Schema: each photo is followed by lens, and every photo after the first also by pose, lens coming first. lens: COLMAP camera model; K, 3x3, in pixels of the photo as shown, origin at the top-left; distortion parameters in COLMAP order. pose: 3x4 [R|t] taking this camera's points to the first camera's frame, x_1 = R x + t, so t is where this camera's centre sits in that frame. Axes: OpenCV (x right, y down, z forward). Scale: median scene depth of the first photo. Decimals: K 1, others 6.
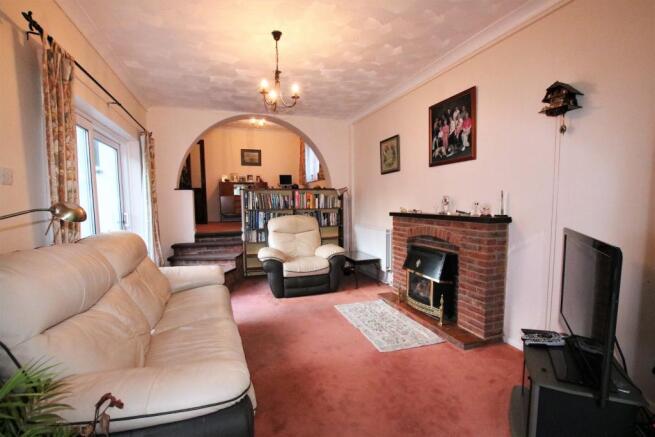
lens RADIAL K [[325.4, 0, 329.5], [0, 325.4, 225.2], [0, 0, 1]] dist [-0.027856, 0.000090]
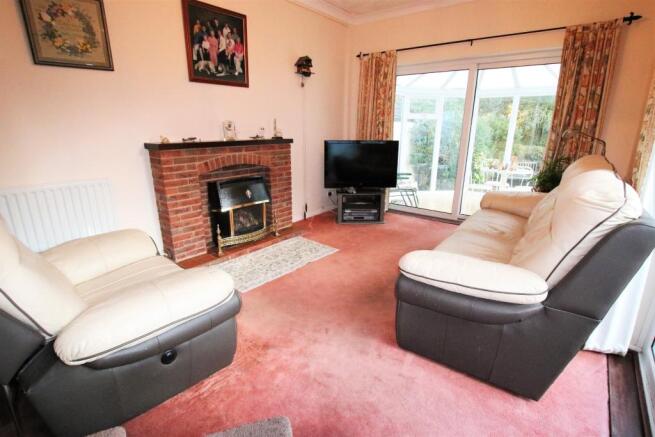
lens RADIAL K [[325.4, 0, 329.5], [0, 325.4, 225.2], [0, 0, 1]] dist [-0.027856, 0.000090]
pose [[-0.548963, -0.237993, 0.801248, -0.645122], [0.057052, 0.945702, 0.319989, -0.087573], [-0.833897, 0.221375, -0.505577, 1.308445]]
